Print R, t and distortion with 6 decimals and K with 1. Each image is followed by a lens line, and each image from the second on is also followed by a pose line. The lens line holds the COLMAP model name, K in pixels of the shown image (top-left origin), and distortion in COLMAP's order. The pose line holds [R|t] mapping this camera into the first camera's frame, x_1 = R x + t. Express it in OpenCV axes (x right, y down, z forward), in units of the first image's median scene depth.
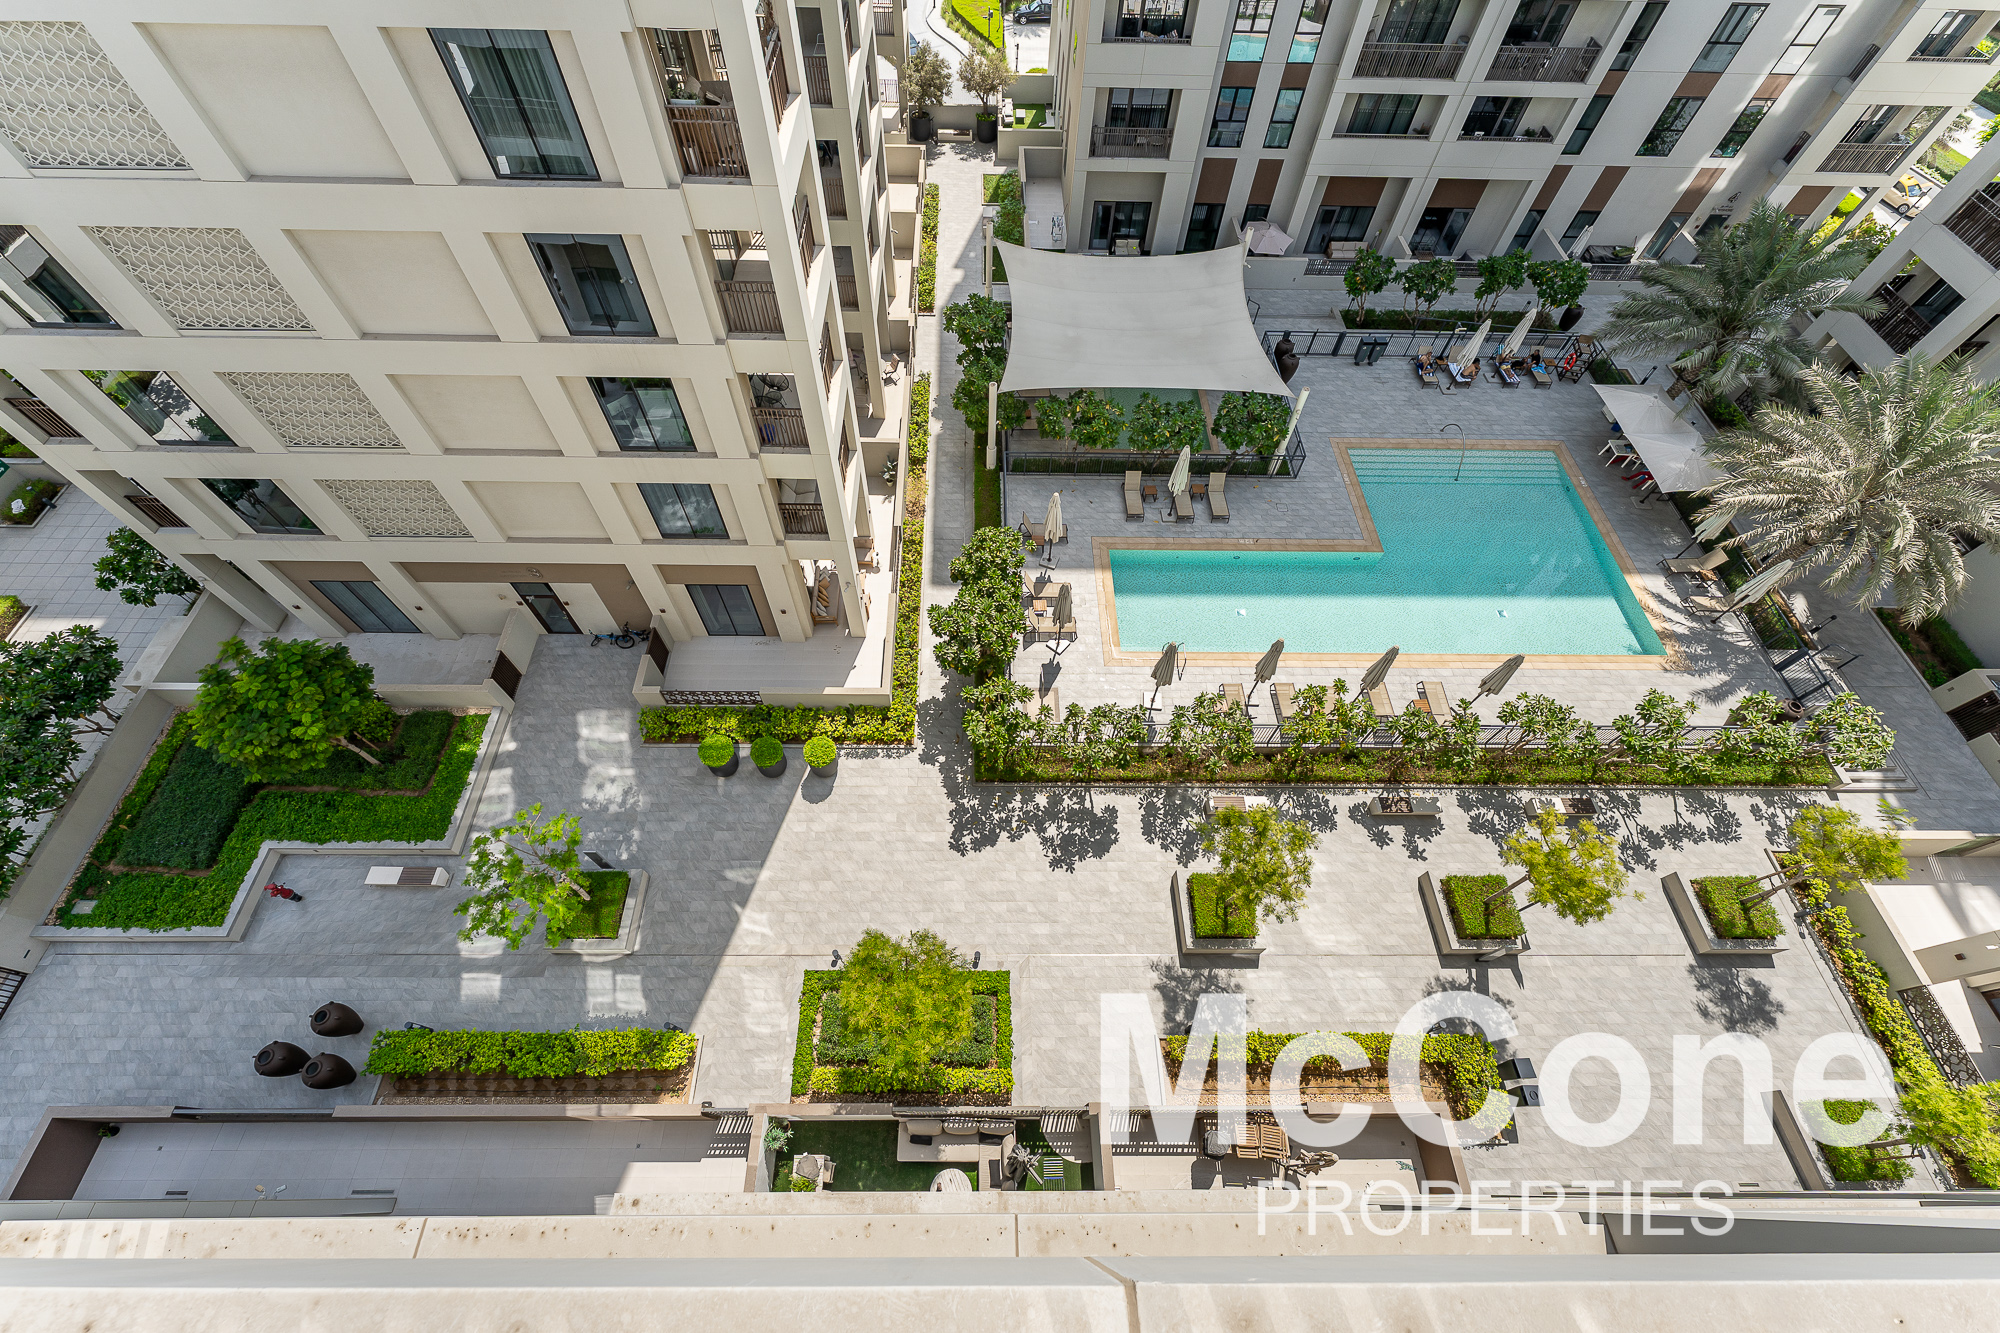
lens RADIAL K [[819.1, 0, 975.9], [0, 819.1, 672.4], [0, 0, 1]] dist [-0.002023, 0.000221]
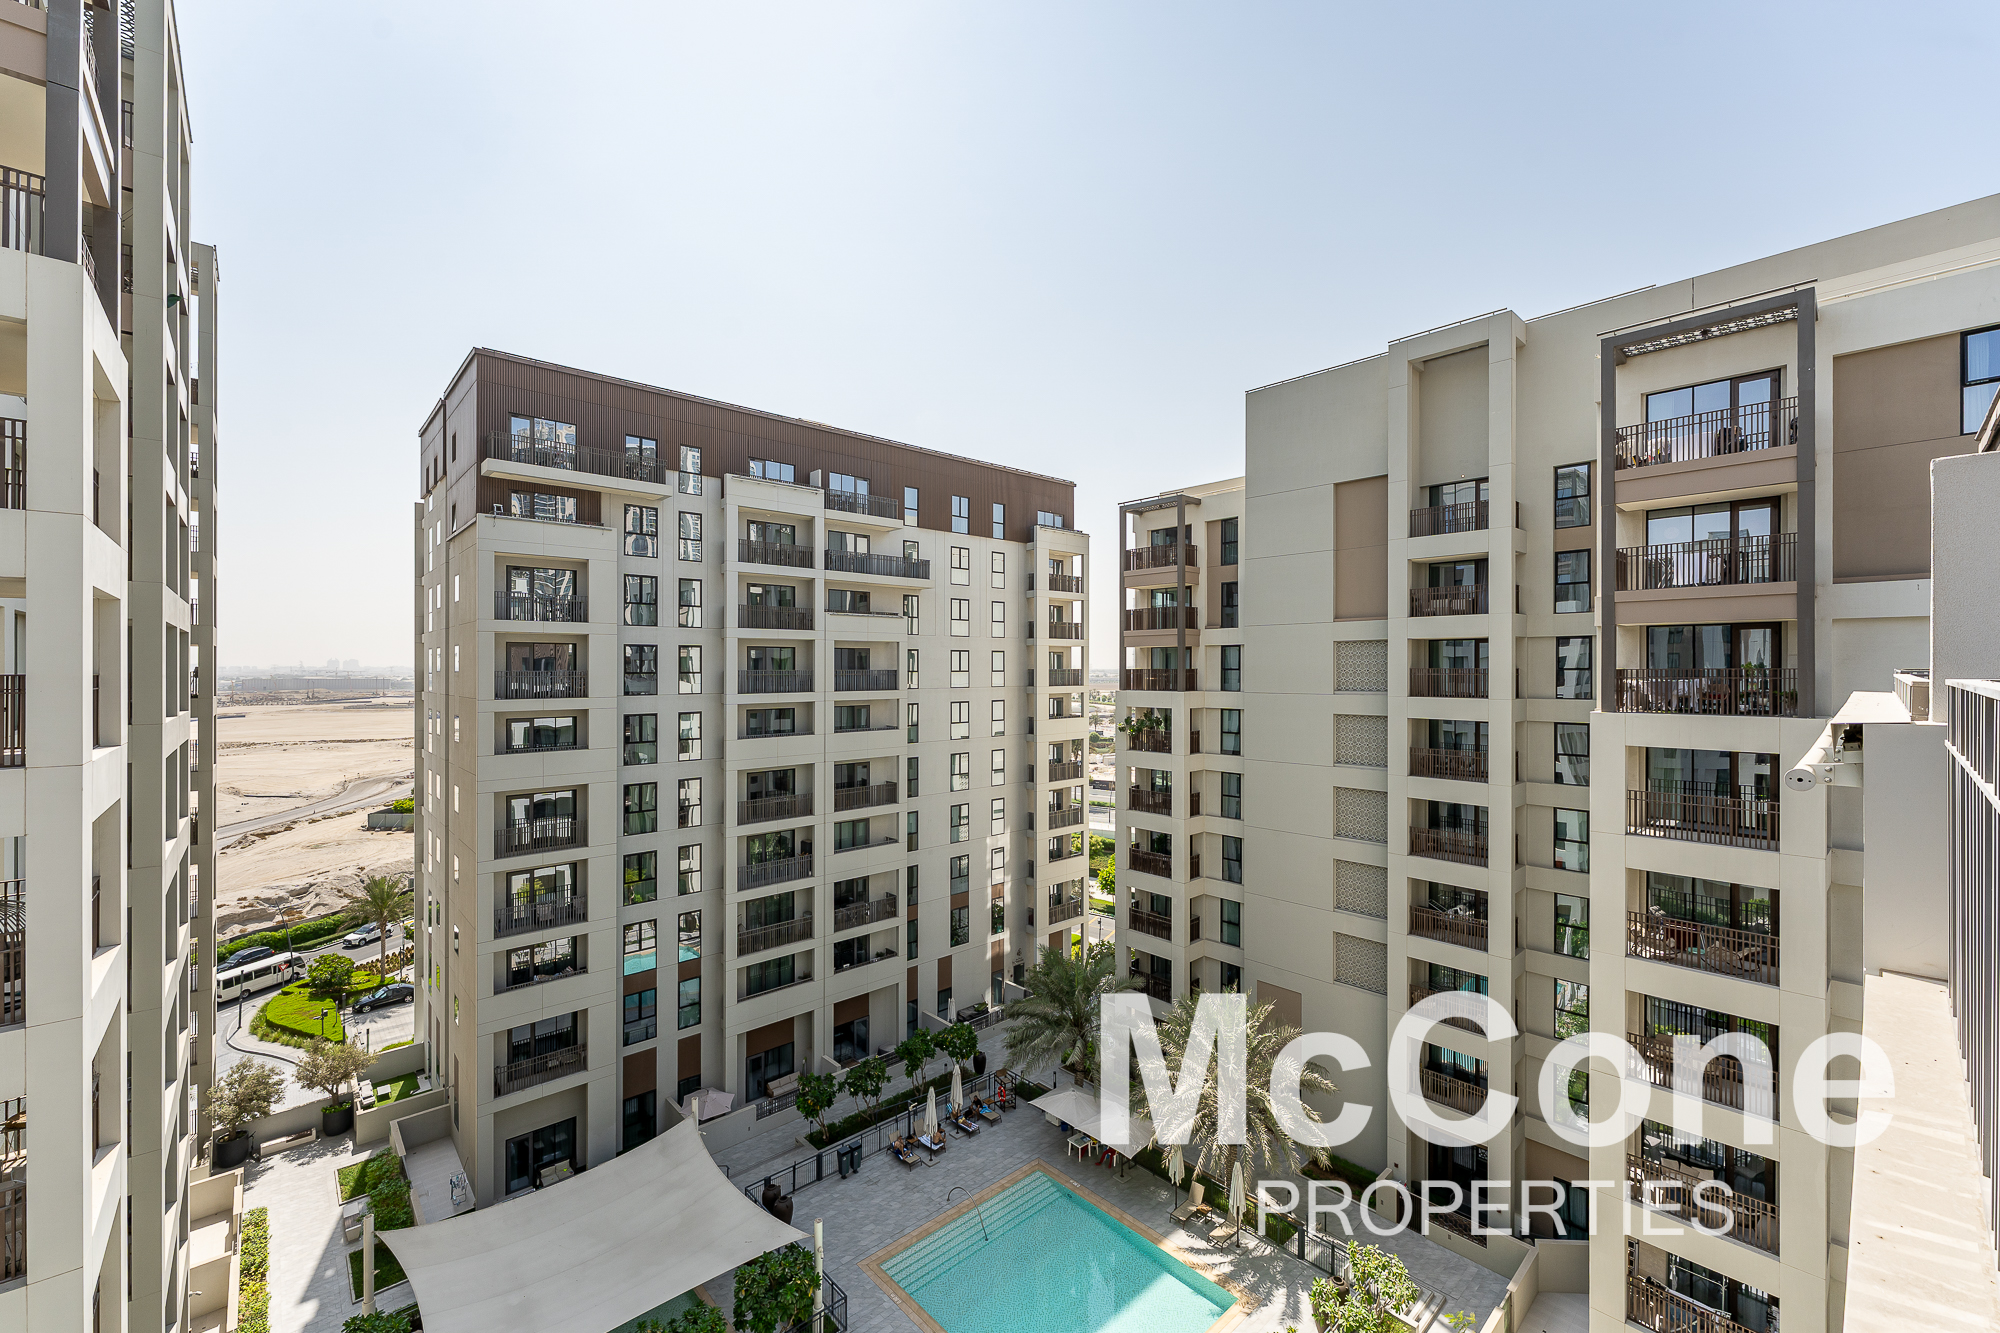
lens RADIAL K [[809.9, 0, 1001.0], [0, 809.9, 658.5], [0, 0, 1]] dist [-0.000900, -0.000101]
pose [[0.740410, -0.015203, 0.671984, -0.047353], [0.572953, 0.537014, -0.619146, 0.004499], [-0.351452, 0.843437, 0.406321, -0.002736]]
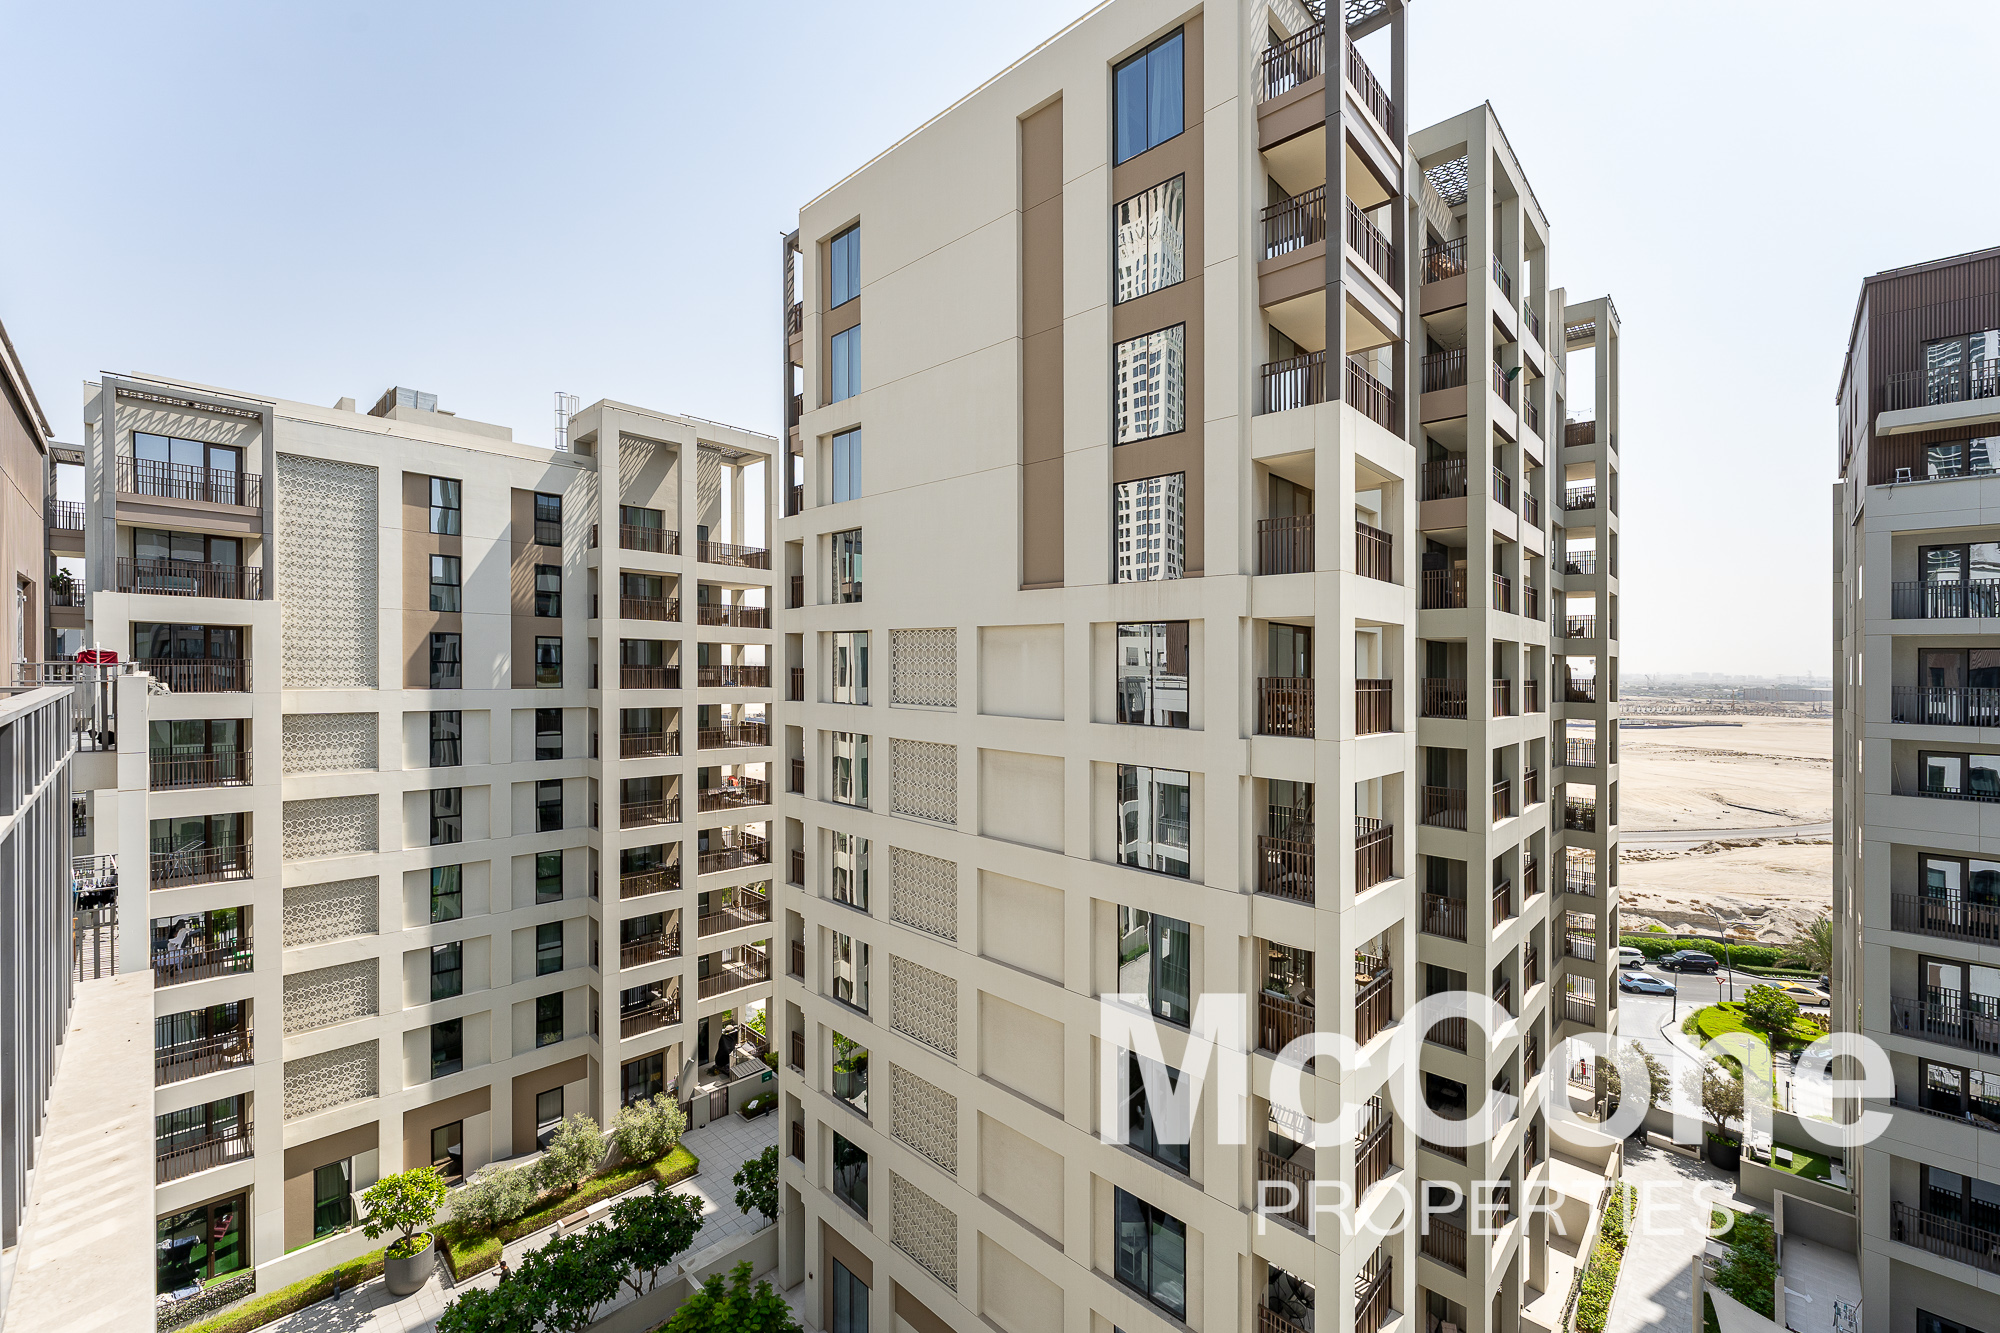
lens RADIAL K [[809.1, 0, 978.5], [0, 809.1, 672.0], [0, 0, 1]] dist [-0.001125, 0.000028]
pose [[0.714236, -0.001877, -0.699903, 0.064667], [-0.588311, 0.540109, -0.601807, 0.001838], [0.379153, 0.841593, 0.384661, 0.000479]]
